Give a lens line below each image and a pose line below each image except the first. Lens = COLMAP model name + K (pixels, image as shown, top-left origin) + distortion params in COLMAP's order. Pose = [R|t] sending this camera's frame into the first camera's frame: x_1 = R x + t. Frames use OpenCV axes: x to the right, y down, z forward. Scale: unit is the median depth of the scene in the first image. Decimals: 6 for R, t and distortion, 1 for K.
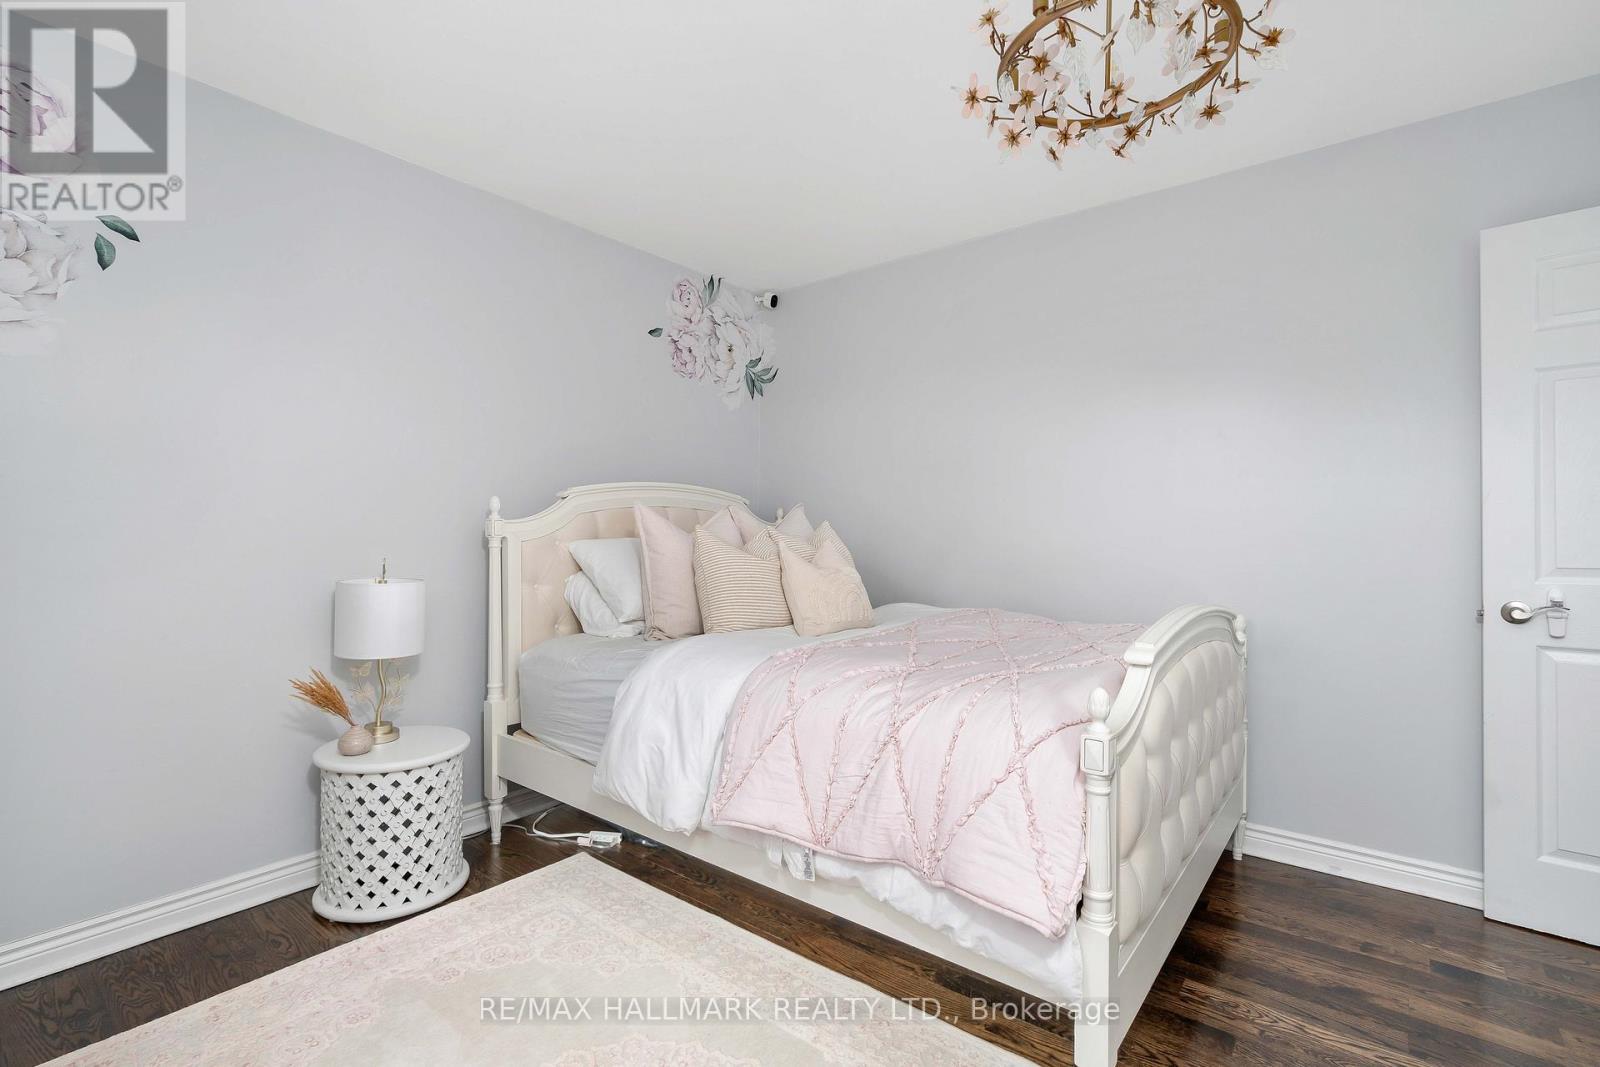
lens RADIAL K [[725.9, 0, 800.9], [0, 725.9, 531.4], [0, 0, 1]] dist [-0.010444, 0.002519]
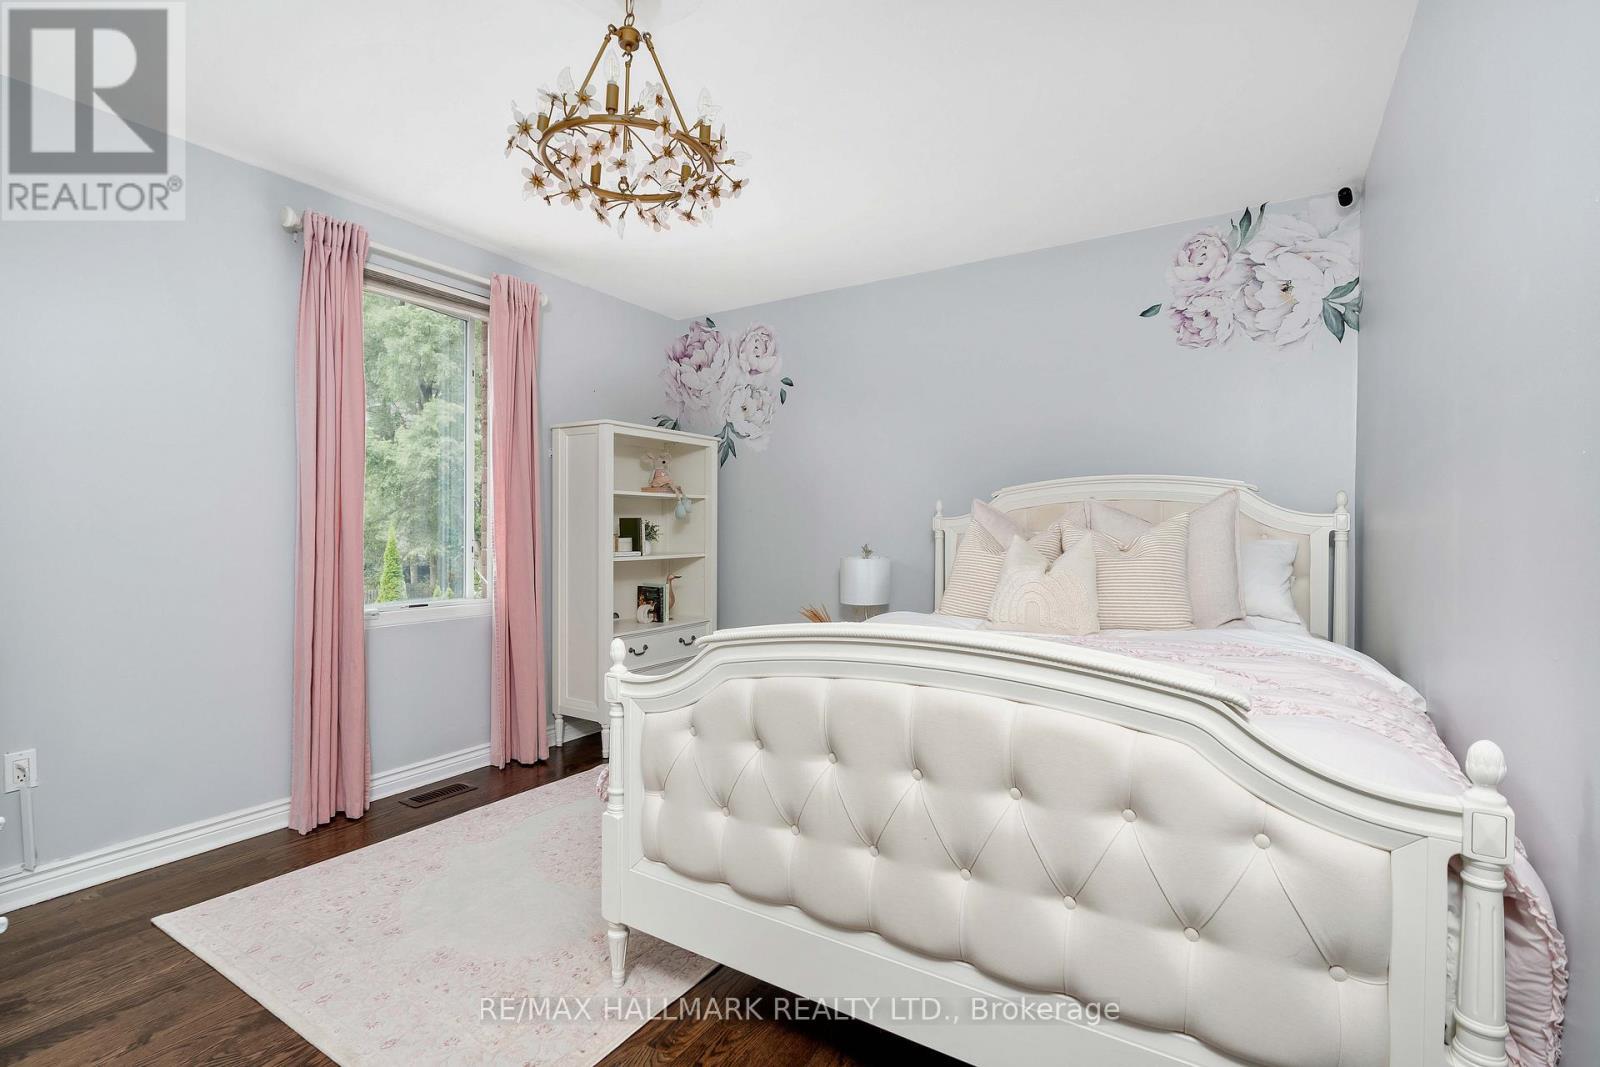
lens RADIAL K [[725.9, 0, 800.5], [0, 725.9, 531.0], [0, 0, 1]] dist [-0.010444, 0.002519]
pose [[0.115460, 0.003486, -0.993306, 0.634661], [-0.002896, 0.999991, 0.003173, 0.003601], [0.993308, 0.002510, 0.115469, 0.430036]]
